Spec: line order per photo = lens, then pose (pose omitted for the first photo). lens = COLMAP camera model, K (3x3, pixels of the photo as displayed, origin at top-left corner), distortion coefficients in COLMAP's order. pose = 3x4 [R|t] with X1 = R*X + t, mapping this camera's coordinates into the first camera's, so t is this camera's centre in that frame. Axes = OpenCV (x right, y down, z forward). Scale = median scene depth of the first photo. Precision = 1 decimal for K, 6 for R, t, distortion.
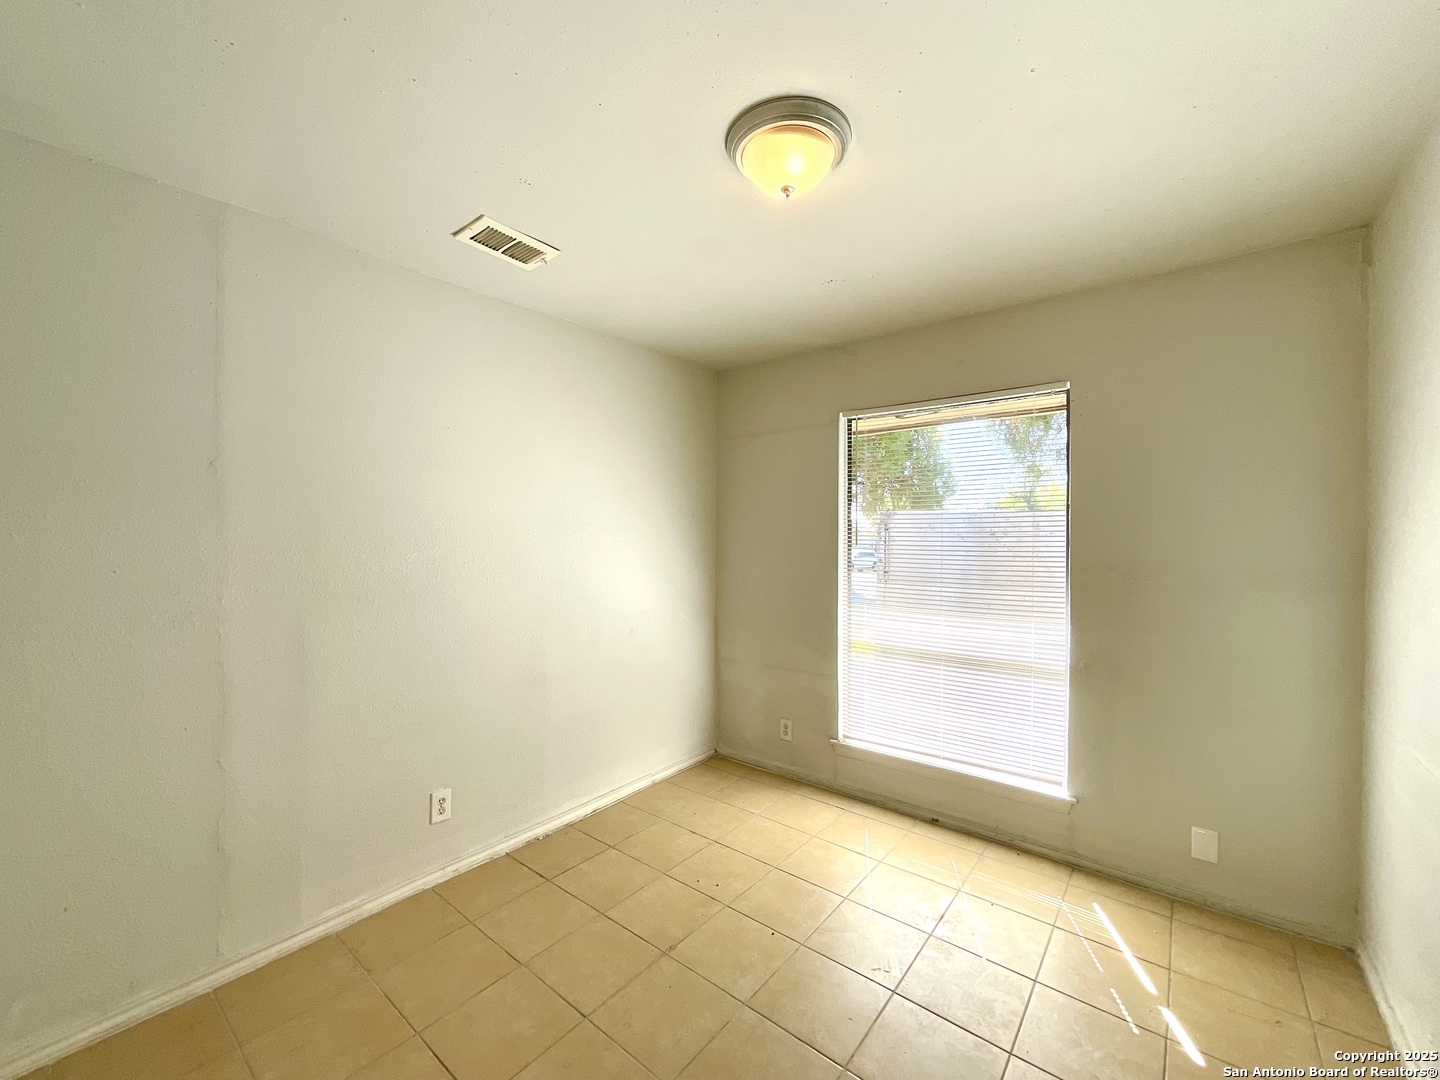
lens RADIAL K [[584.8, 0, 717.2], [0, 584.8, 536.4], [0, 0, 1]] dist [-0.003193, 0.002251]
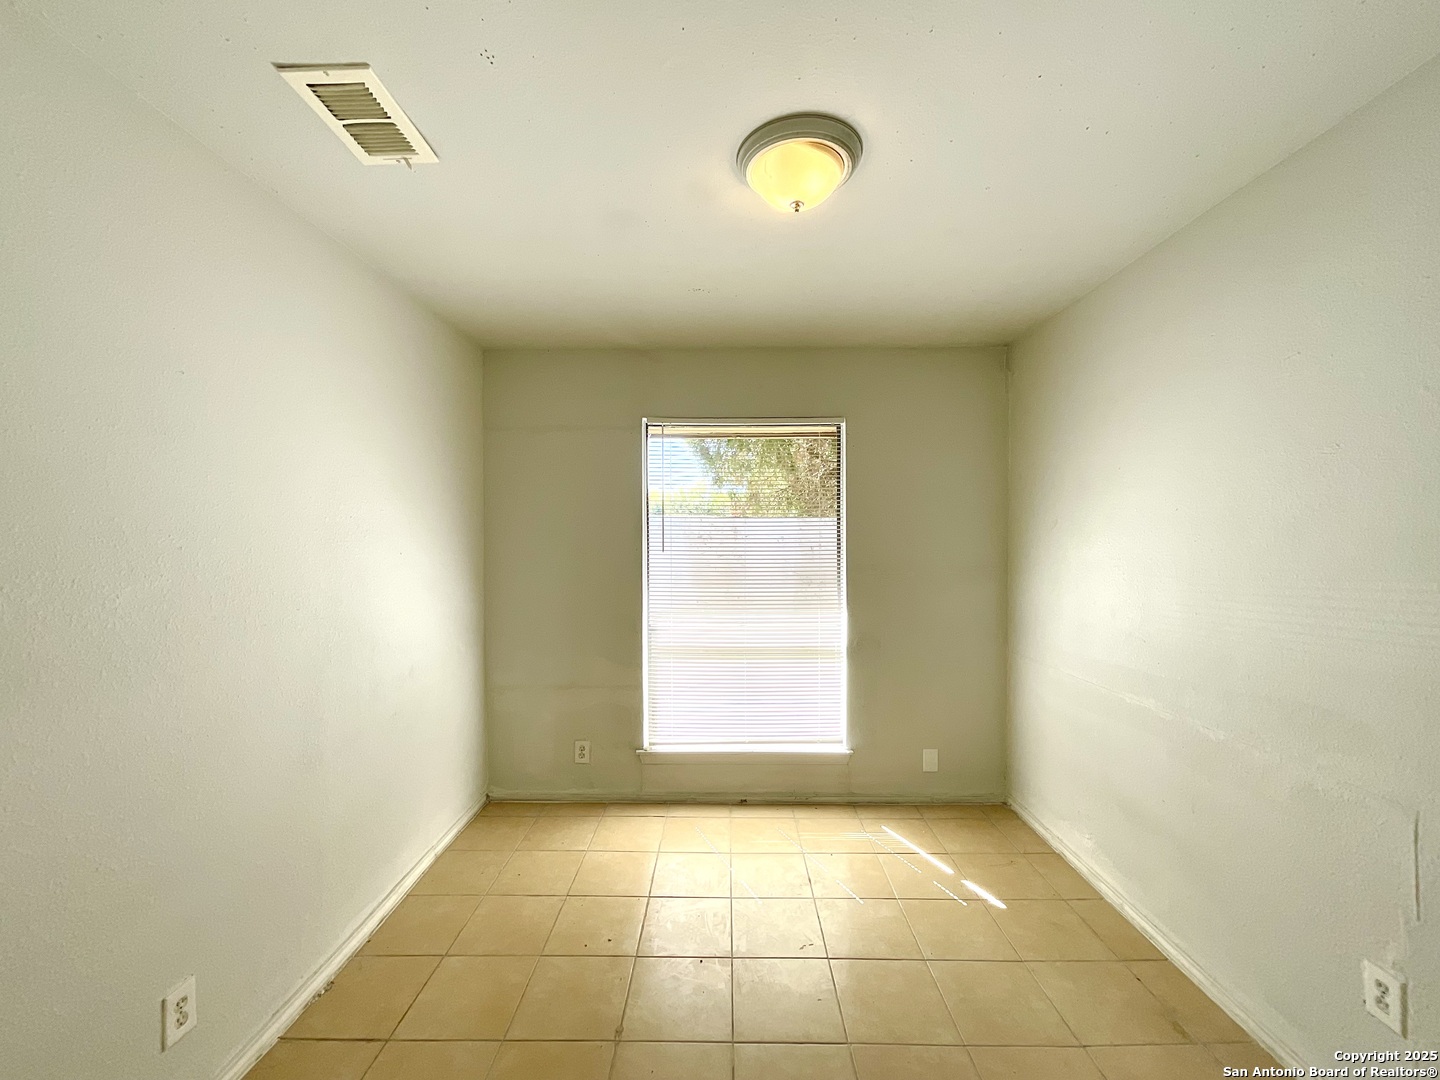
lens RADIAL K [[584.8, 0, 722.5], [0, 584.8, 537.1], [0, 0, 1]] dist [-0.003193, 0.002251]
pose [[0.783785, -0.006538, 0.620998, -0.376000], [0.004312, 0.999978, 0.005085, -0.017841], [-0.621017, -0.001308, 0.783796, 0.181584]]
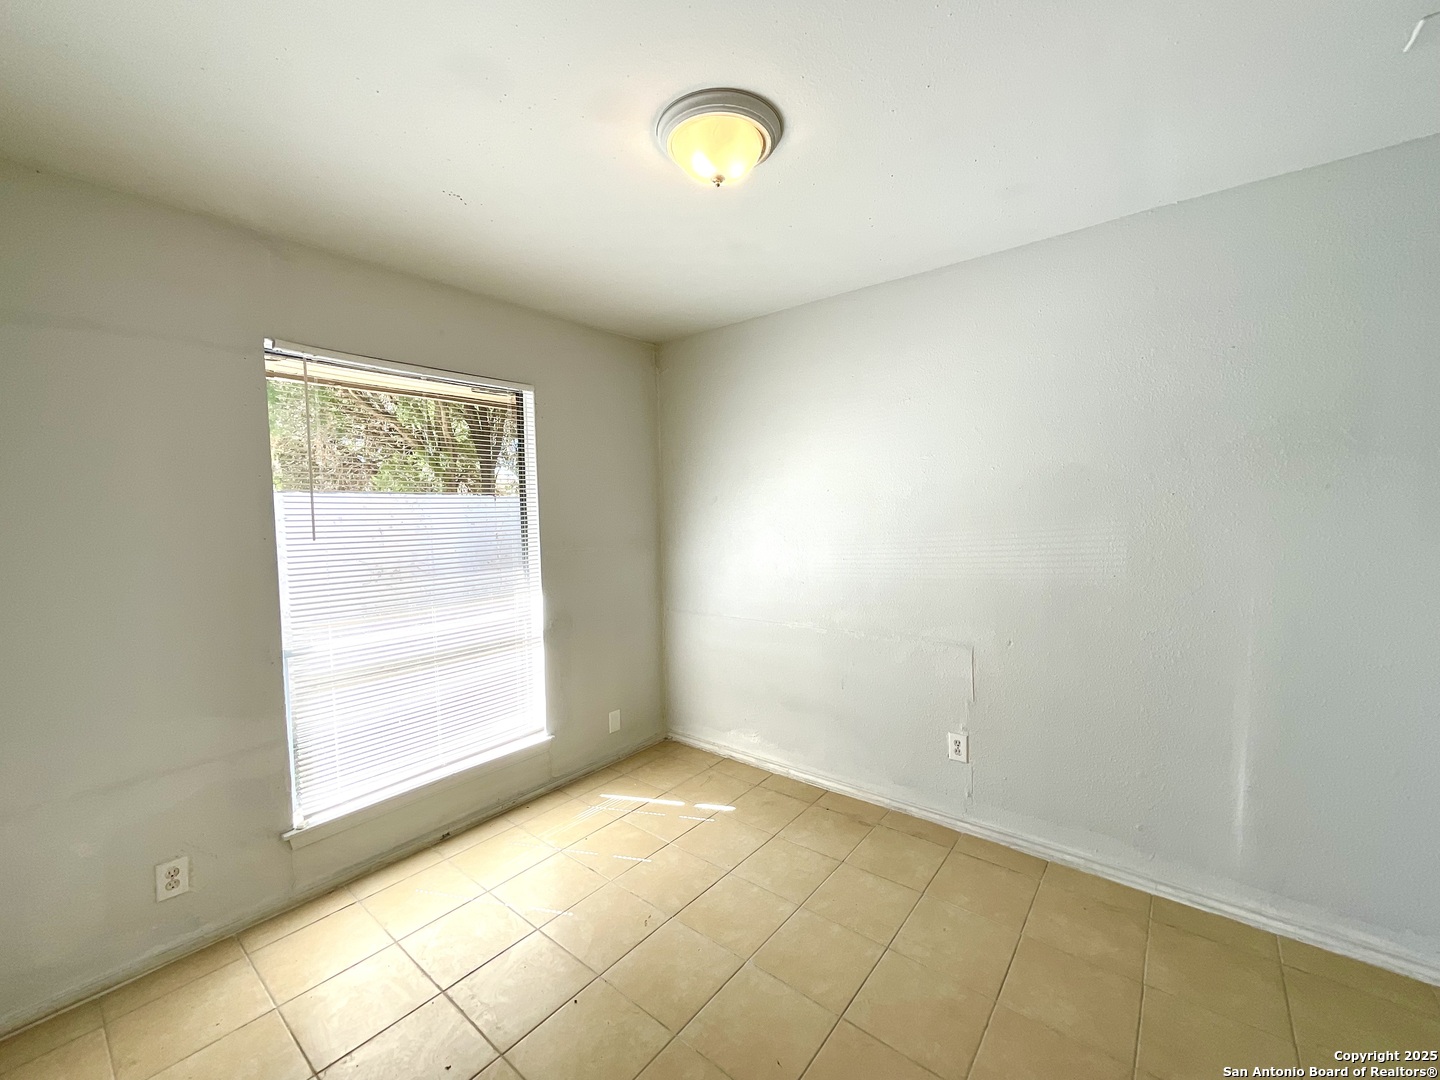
lens RADIAL K [[584.8, 0, 719.8], [0, 584.8, 539.3], [0, 0, 1]] dist [-0.003193, 0.002251]
pose [[-0.003661, -0.056466, 0.998398, -0.568061], [0.017714, 0.998244, 0.056522, -0.021134], [-0.999836, 0.017892, -0.002655, 0.630531]]
